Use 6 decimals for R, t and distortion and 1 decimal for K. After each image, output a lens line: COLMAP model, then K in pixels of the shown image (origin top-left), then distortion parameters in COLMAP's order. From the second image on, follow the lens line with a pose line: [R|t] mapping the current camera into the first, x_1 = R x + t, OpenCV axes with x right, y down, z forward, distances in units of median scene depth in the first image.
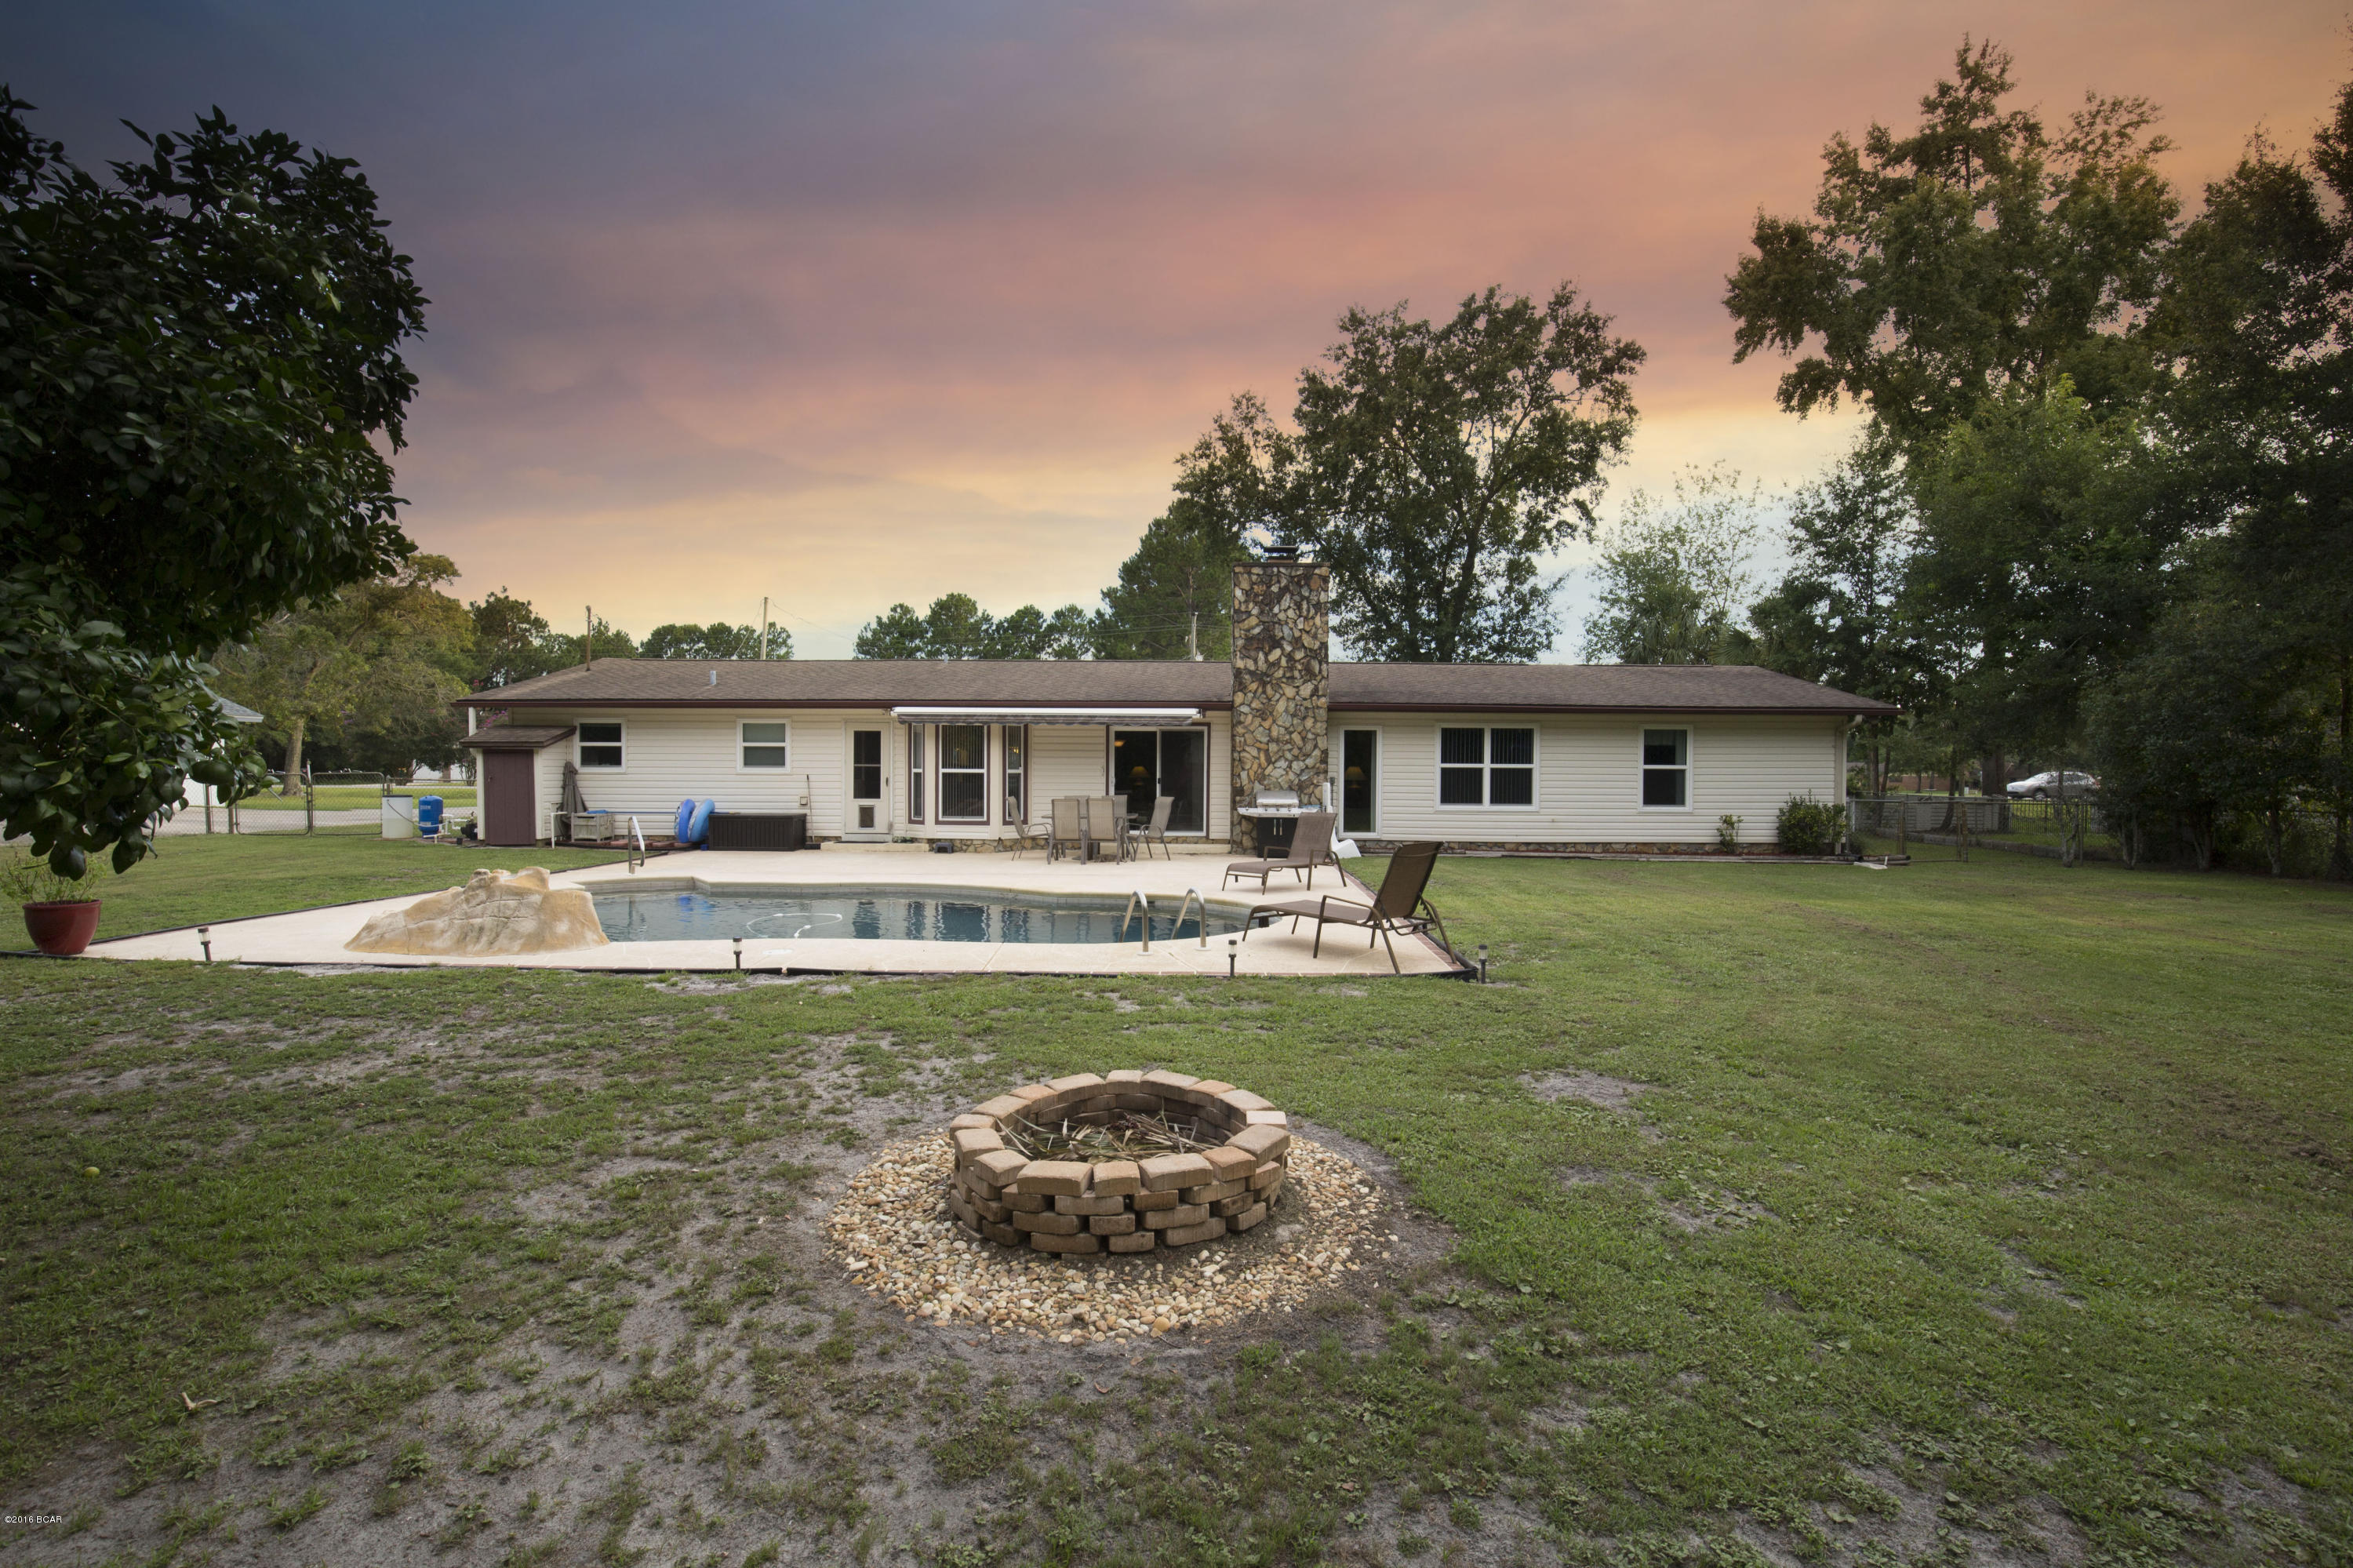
lens RADIAL K [[1070.5, 0, 1163.1], [0, 1070.5, 802.0], [0, 0, 1]] dist [-0.038115, 0.006589]
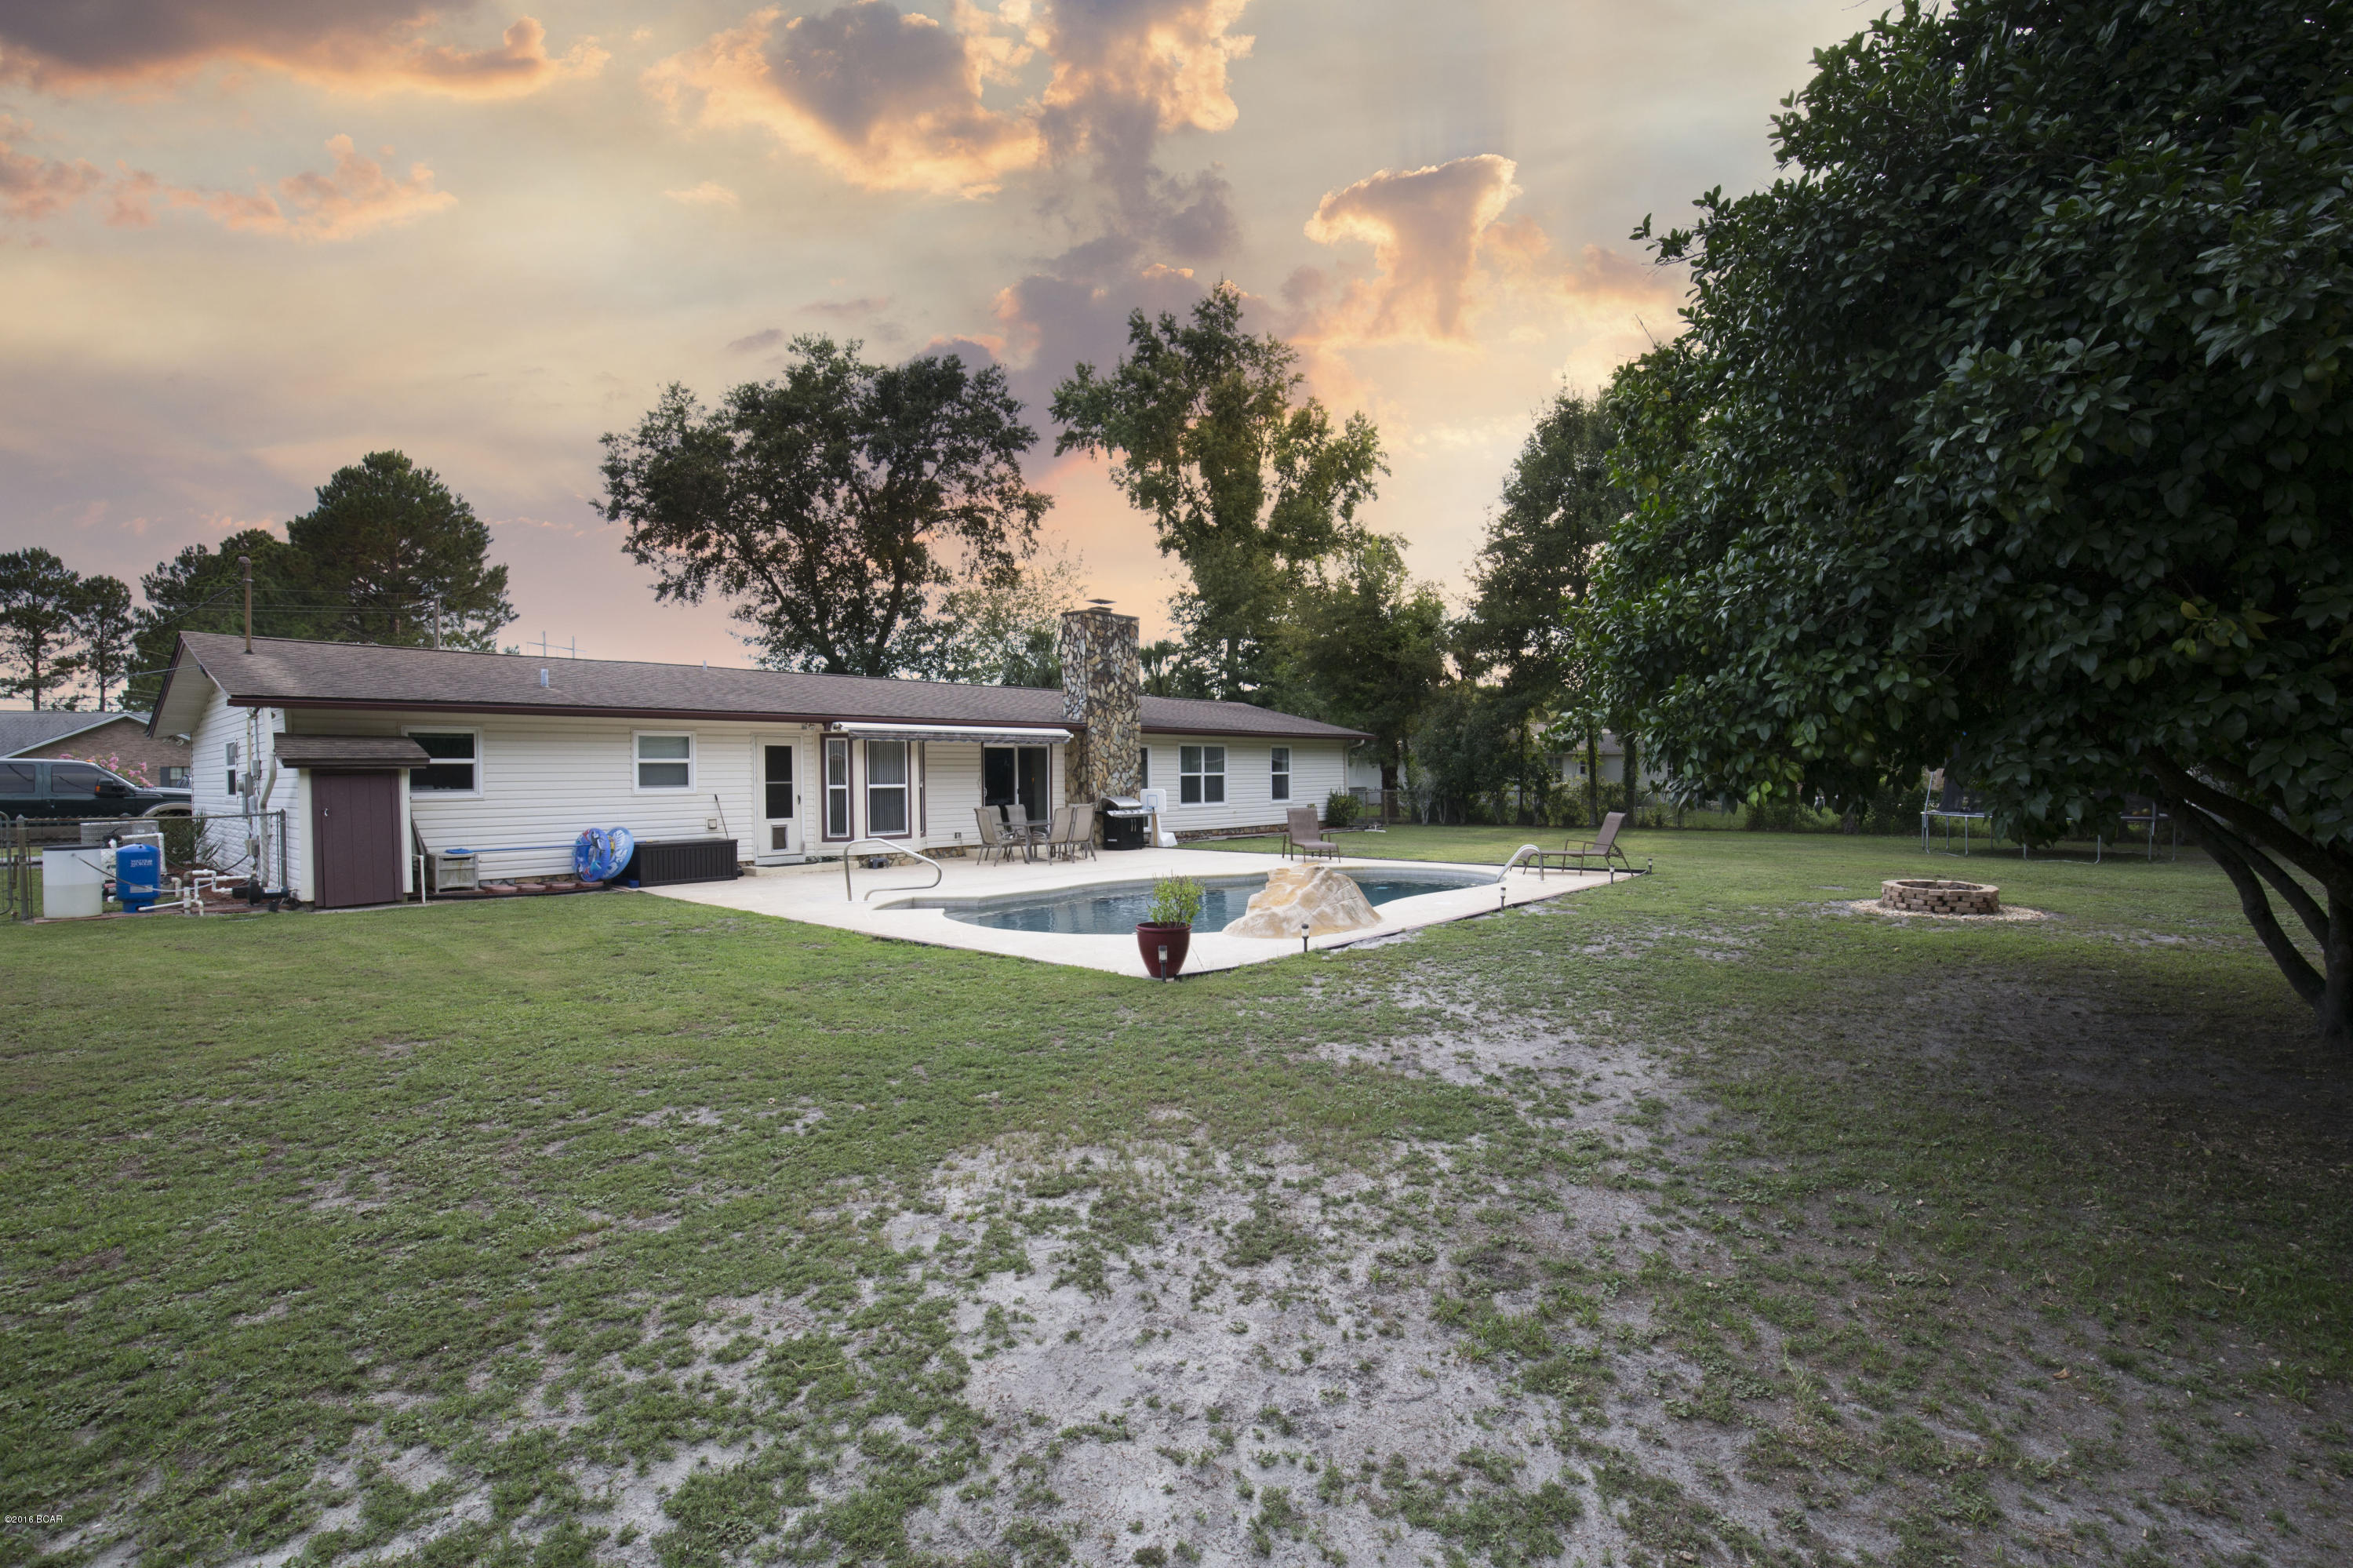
lens RADIAL K [[1070.5, 0, 1158.9], [0, 1070.5, 765.6], [0, 0, 1]] dist [-0.038115, 0.006589]
pose [[0.661152, -0.007859, 0.750211, -0.761877], [0.030435, 0.999403, -0.016353, -0.023975], [-0.749635, 0.033645, 0.660996, 0.137190]]
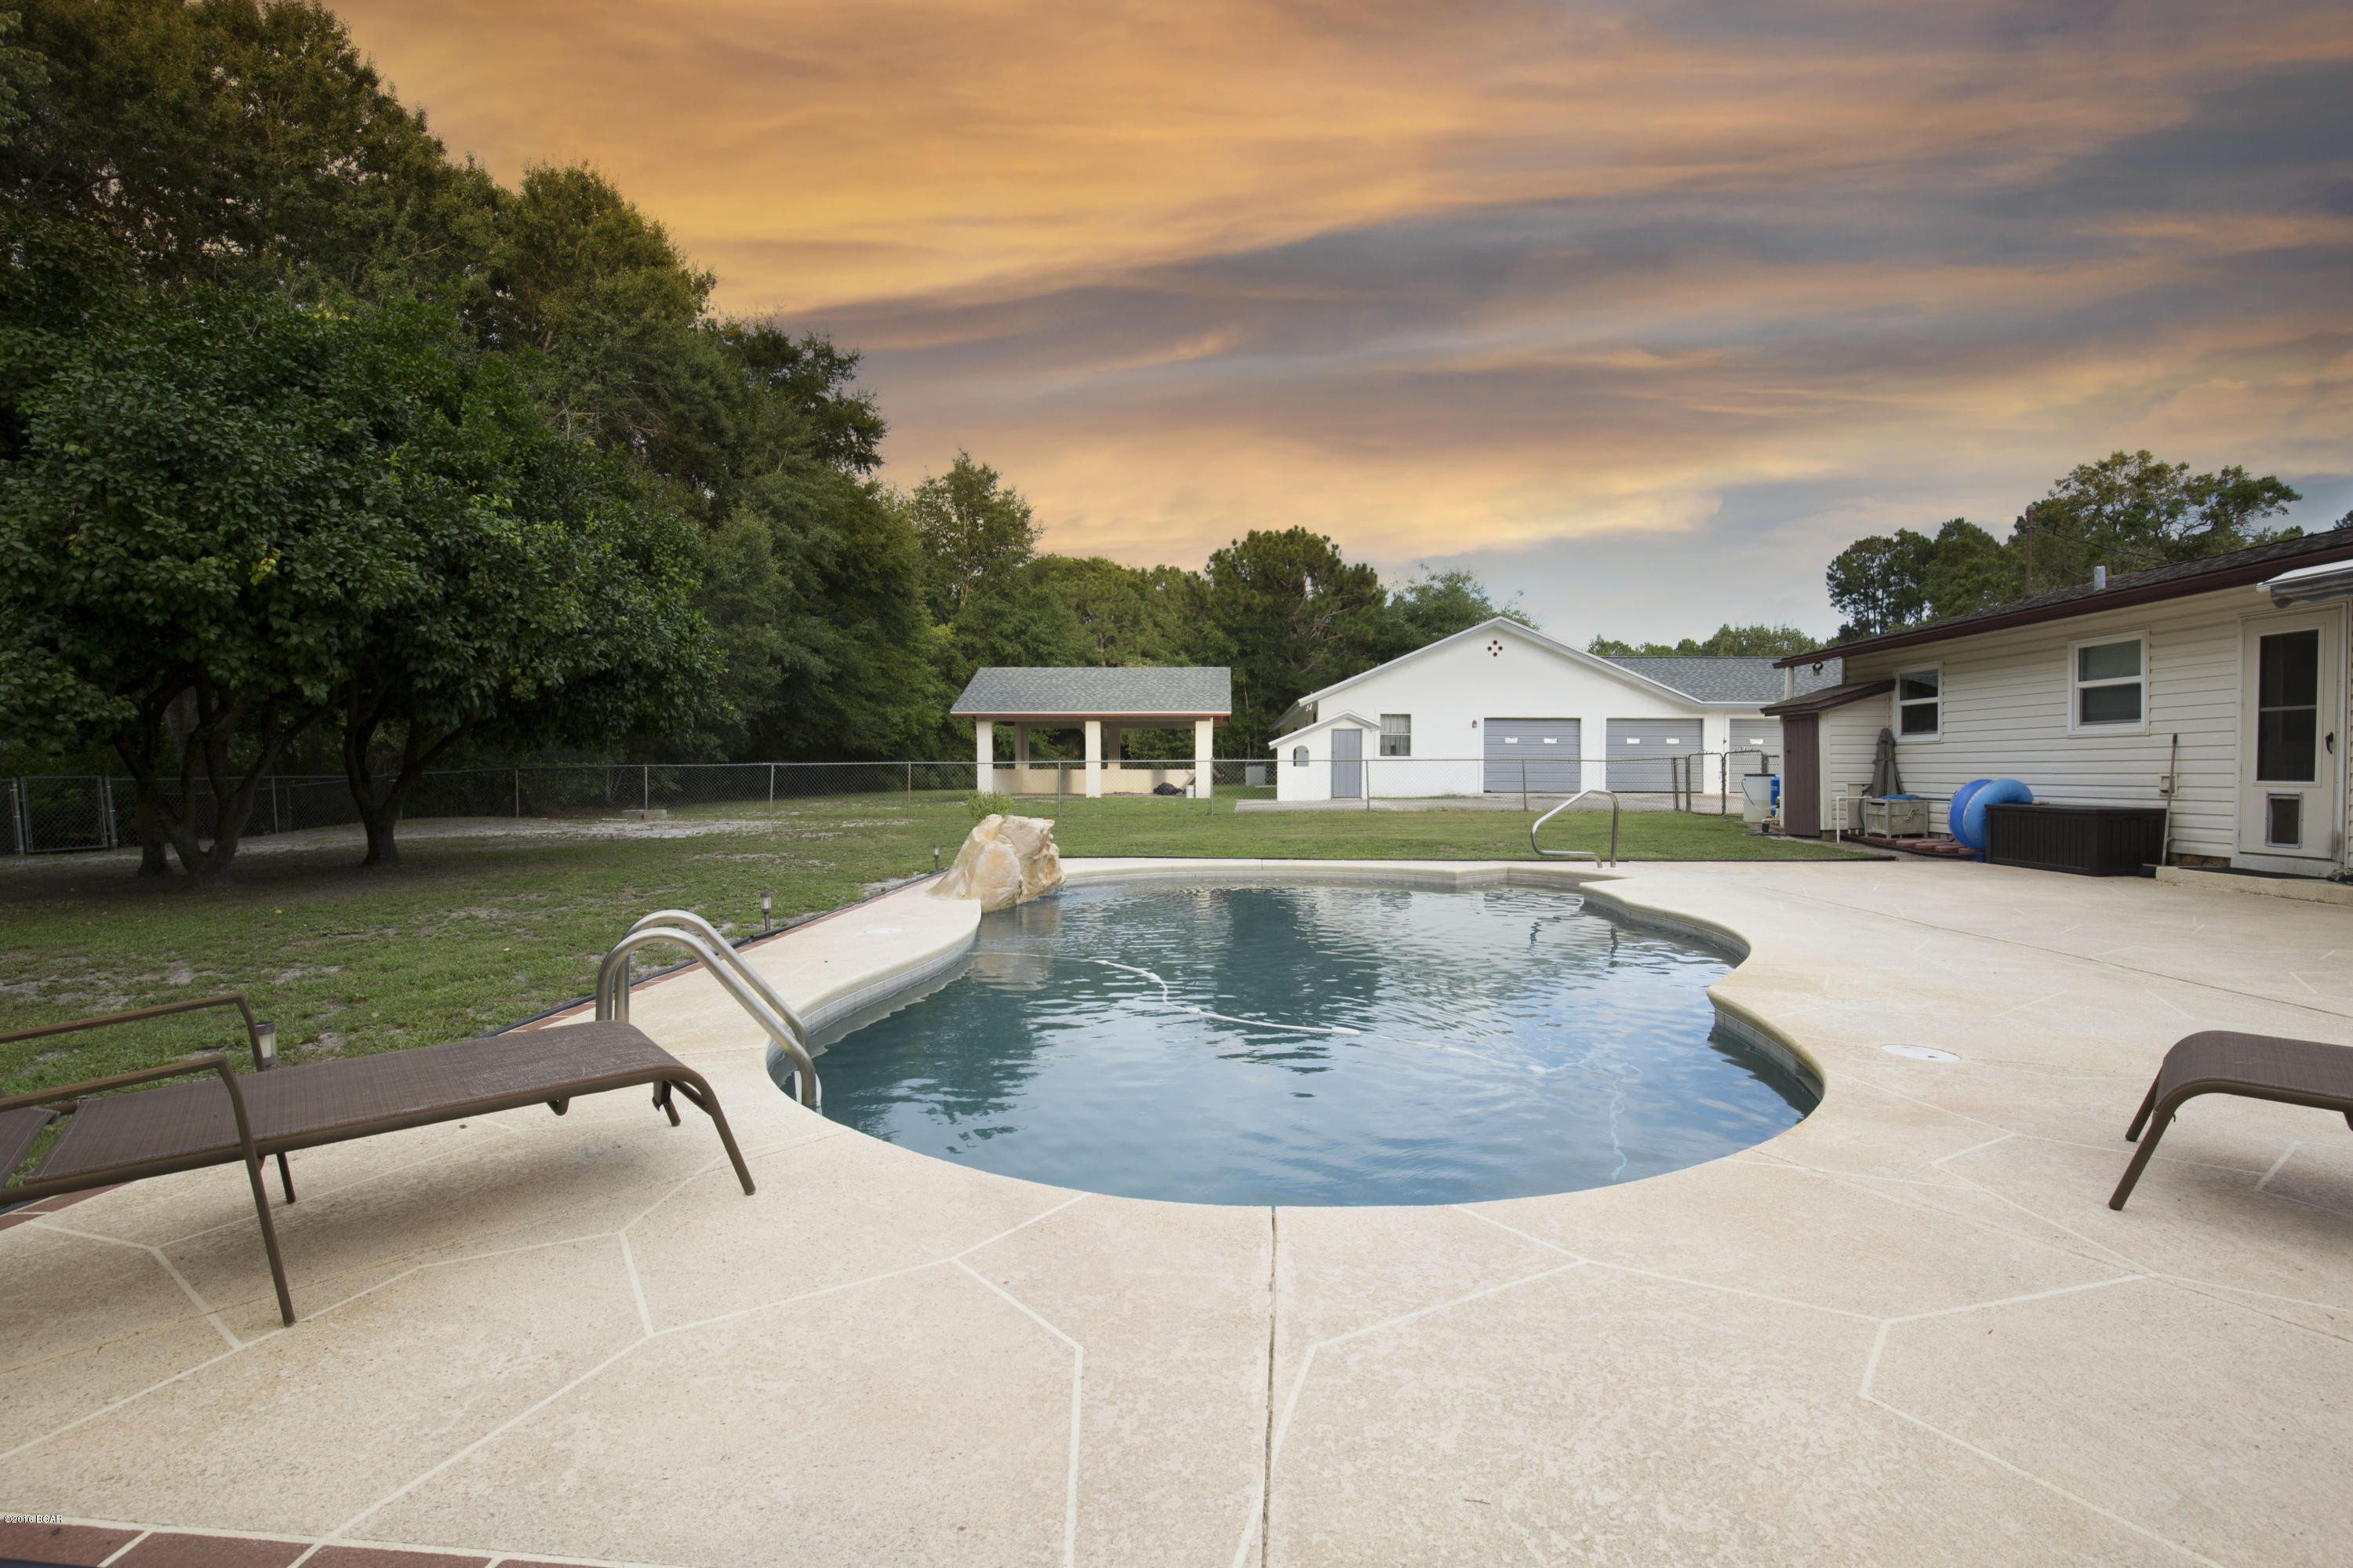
lens RADIAL K [[1070.5, 0, 1170.5], [0, 1070.5, 782.8], [0, 0, 1]] dist [-0.038115, 0.006589]
pose [[-0.046660, 0.006302, -0.998891, 0.191049], [-0.031687, 0.999468, 0.007786, 0.009697], [0.998408, 0.032016, -0.046436, 0.545819]]
